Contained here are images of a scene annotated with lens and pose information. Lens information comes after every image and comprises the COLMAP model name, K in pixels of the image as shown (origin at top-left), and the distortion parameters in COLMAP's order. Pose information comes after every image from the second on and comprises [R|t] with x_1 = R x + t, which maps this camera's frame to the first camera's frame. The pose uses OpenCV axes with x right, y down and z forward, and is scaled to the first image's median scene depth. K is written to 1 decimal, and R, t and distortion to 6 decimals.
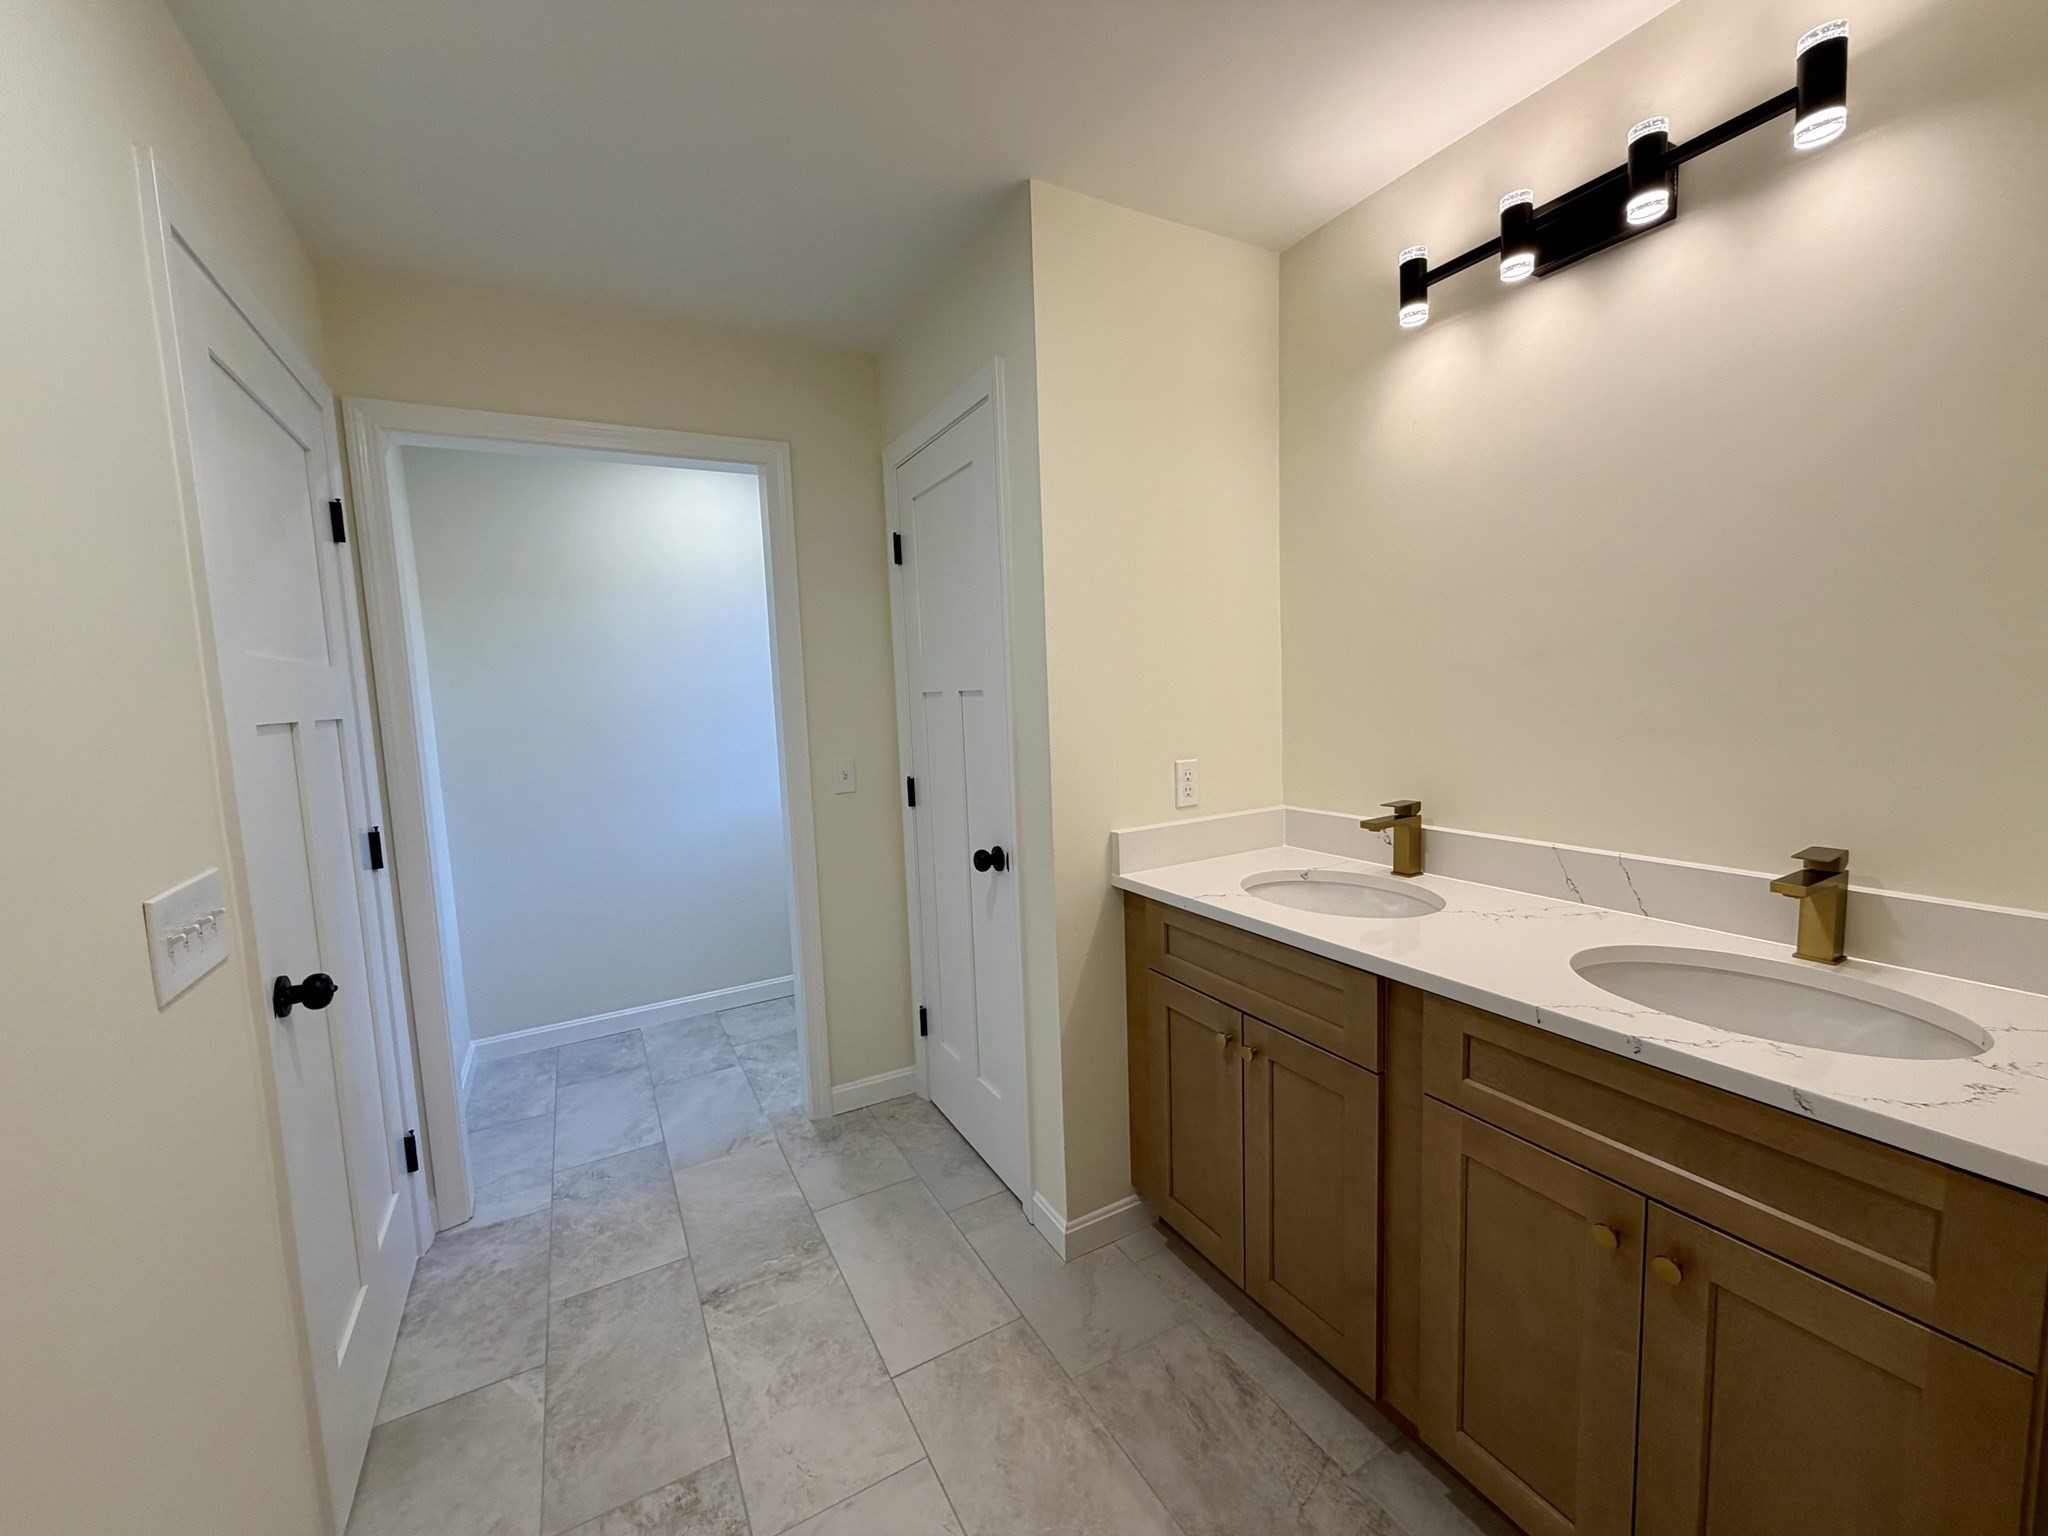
lens RADIAL K [[817.5, 0, 1018.9], [0, 817.5, 768.5], [0, 0, 1]] dist [0.000324, -0.000045]
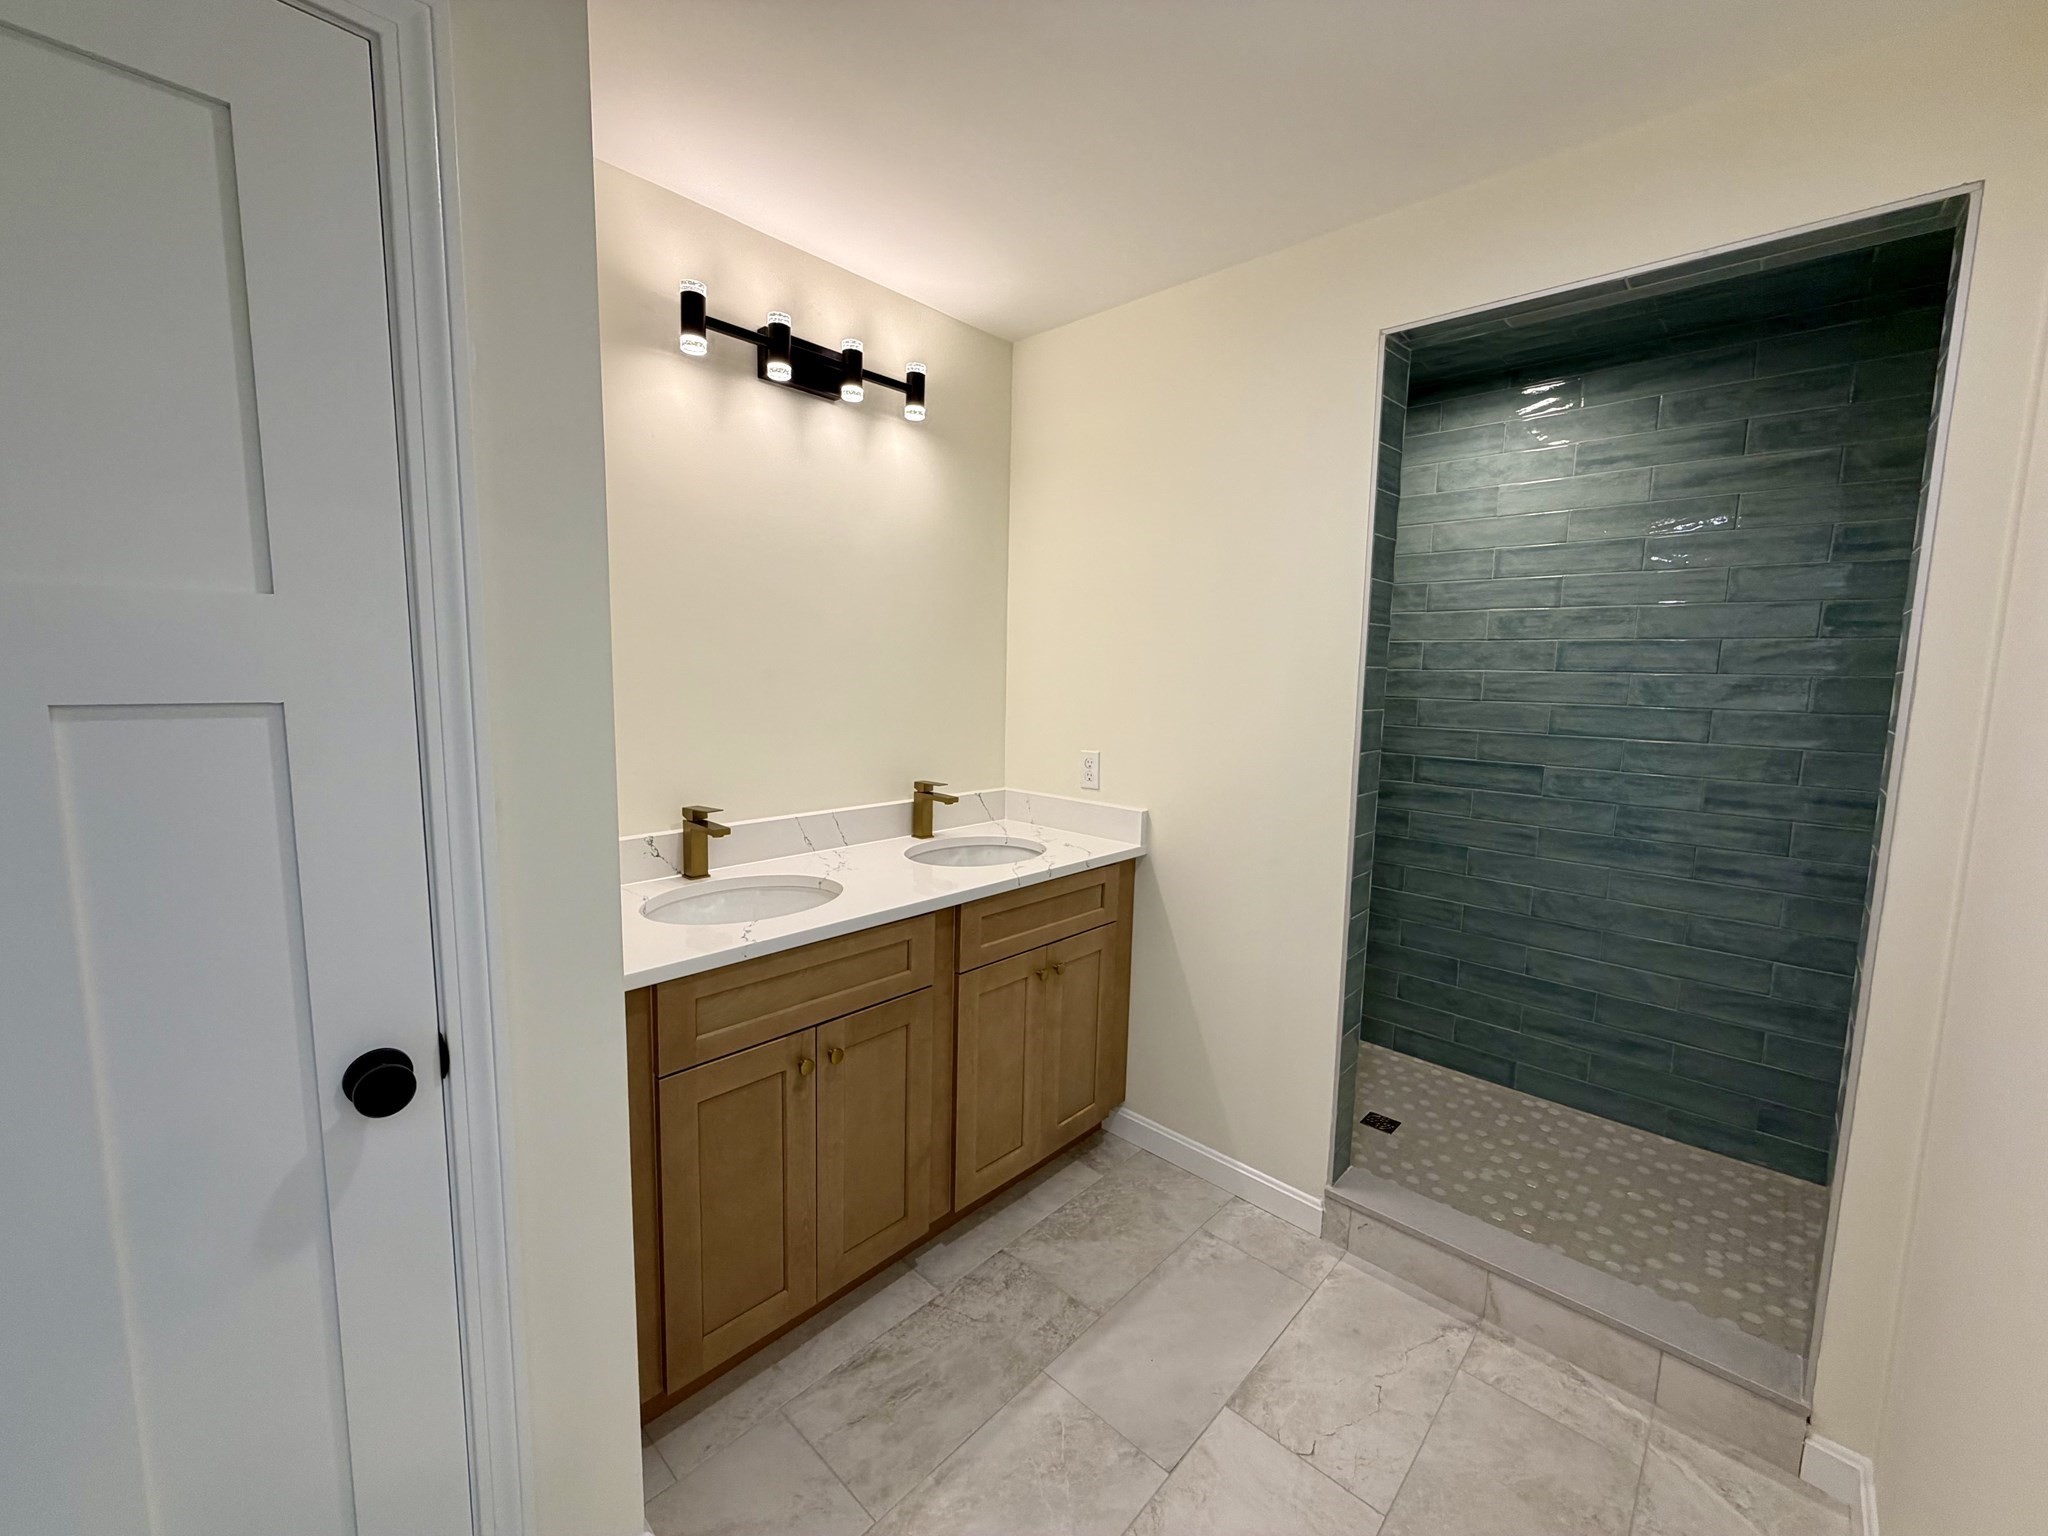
lens RADIAL K [[817.5, 0, 1018.9], [0, 817.5, 768.5], [0, 0, 1]] dist [0.000324, -0.000045]
pose [[-0.308538, -0.082329, 0.947643, -0.764385], [0.087653, 0.989548, 0.114508, -0.110649], [-0.947165, 0.118394, -0.298096, 1.090779]]
